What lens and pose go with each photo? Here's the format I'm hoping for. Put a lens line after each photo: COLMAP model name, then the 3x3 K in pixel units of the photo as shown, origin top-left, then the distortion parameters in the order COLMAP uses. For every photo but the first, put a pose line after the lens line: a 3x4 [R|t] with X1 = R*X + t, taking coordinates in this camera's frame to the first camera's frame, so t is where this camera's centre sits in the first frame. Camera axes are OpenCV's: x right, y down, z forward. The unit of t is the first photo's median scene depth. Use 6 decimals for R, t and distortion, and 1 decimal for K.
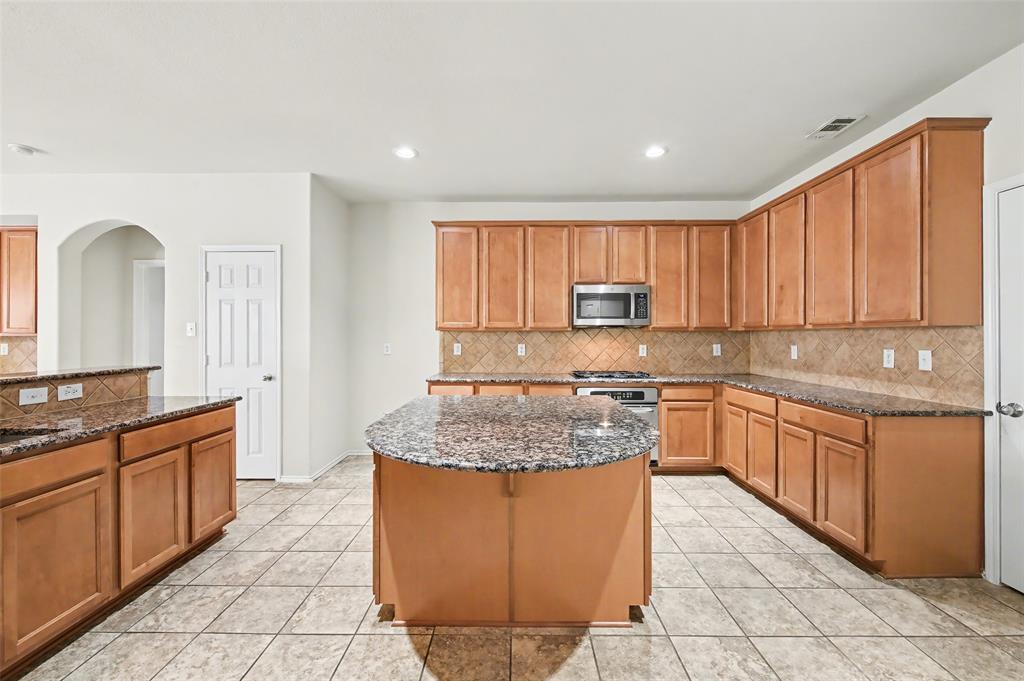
lens RADIAL K [[416.0, 0, 516.4], [0, 416.0, 340.4], [0, 0, 1]] dist [-0.001445, -0.000187]
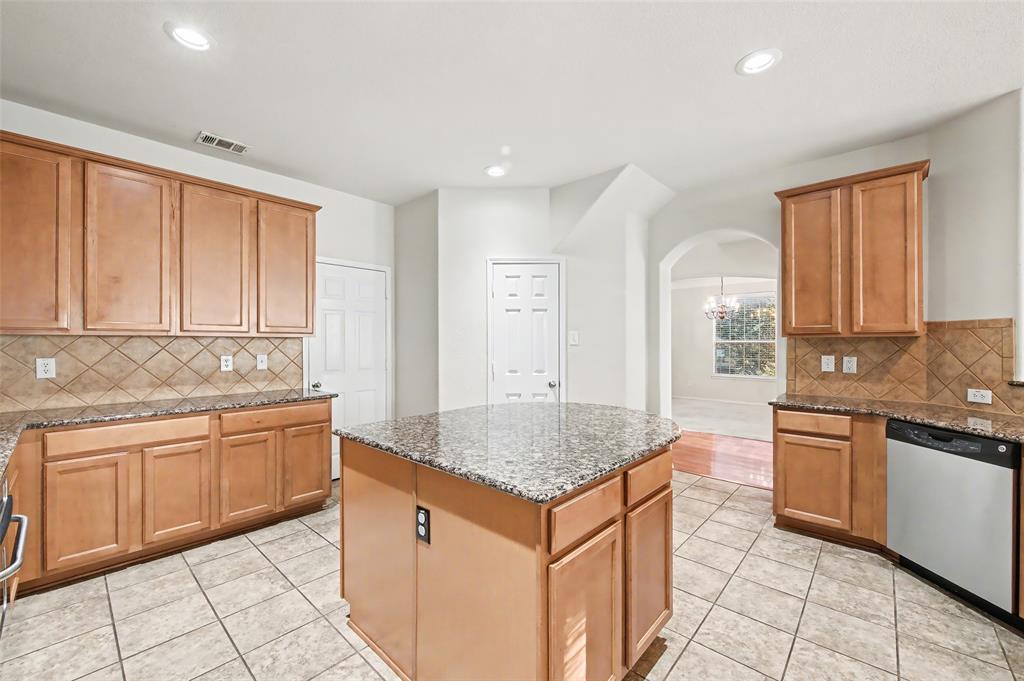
lens RADIAL K [[416.0, 0, 514.6], [0, 416.0, 339.7], [0, 0, 1]] dist [-0.001445, -0.000187]
pose [[-0.745179, 0.010067, 0.666789, -0.497017], [0.011905, 0.999928, -0.001792, -0.011483], [-0.666758, 0.006603, -0.745245, 1.346637]]
